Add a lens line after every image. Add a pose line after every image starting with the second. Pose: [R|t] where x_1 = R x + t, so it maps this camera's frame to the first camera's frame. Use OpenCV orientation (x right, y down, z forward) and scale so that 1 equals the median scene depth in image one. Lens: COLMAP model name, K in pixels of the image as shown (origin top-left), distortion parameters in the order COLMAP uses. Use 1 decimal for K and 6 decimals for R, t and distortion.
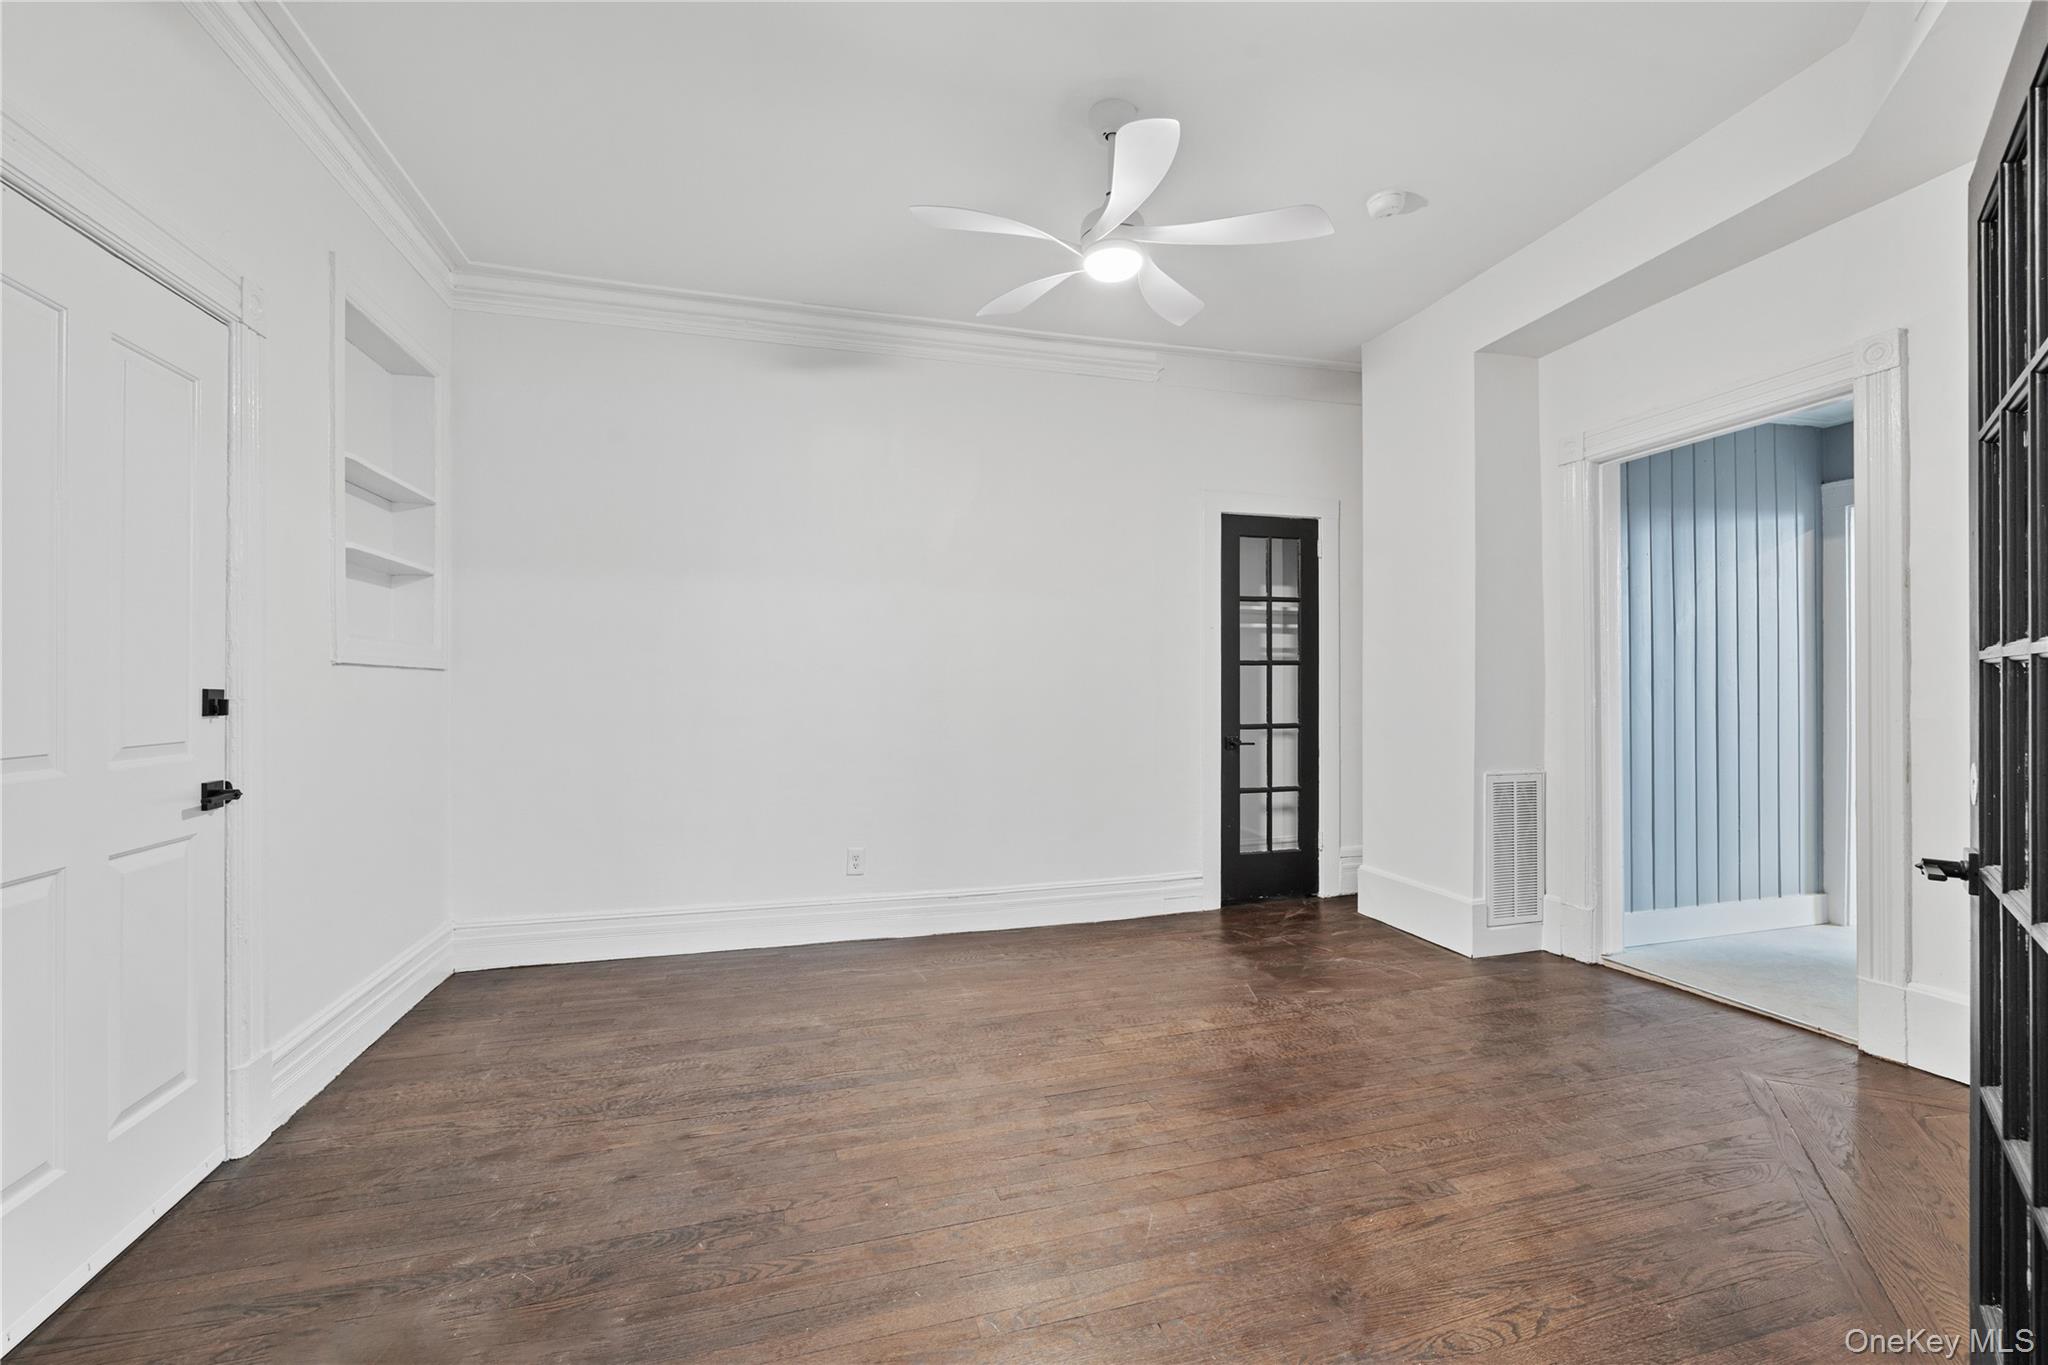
lens RADIAL K [[867.8, 0, 1017.6], [0, 867.8, 681.7], [0, 0, 1]] dist [0.002661, 0.000413]
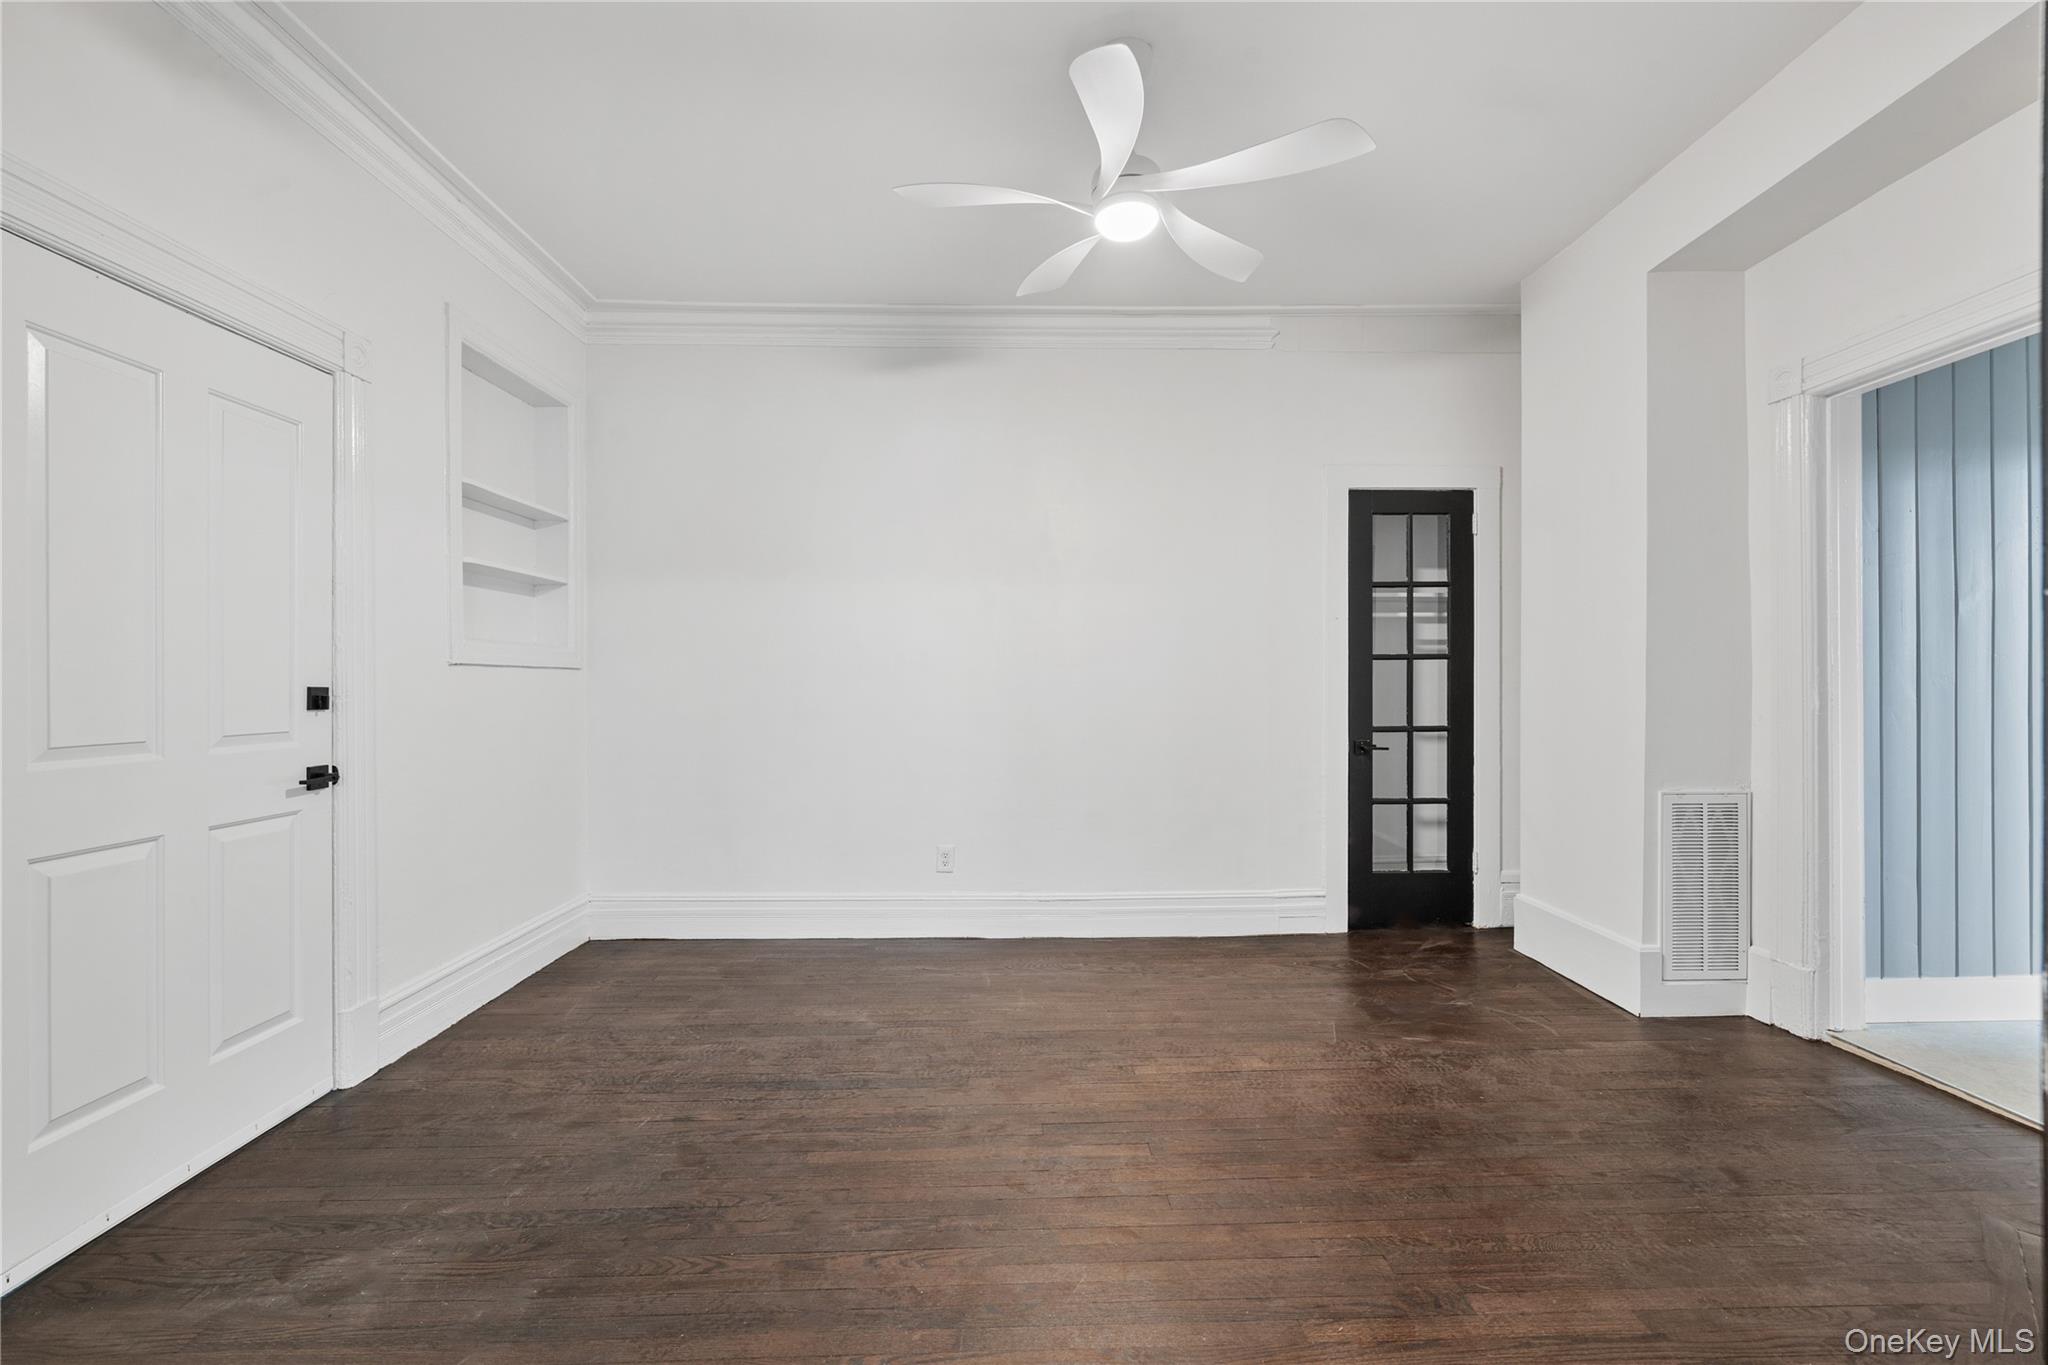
lens RADIAL K [[867.8, 0, 1017.6], [0, 867.8, 681.7], [0, 0, 1]] dist [0.002661, 0.000413]
pose [[0.967144, -0.000107, -0.254229, 0.208407], [0.001332, 0.999988, 0.004644, -0.001900], [0.254225, -0.004830, 0.967133, 0.078907]]
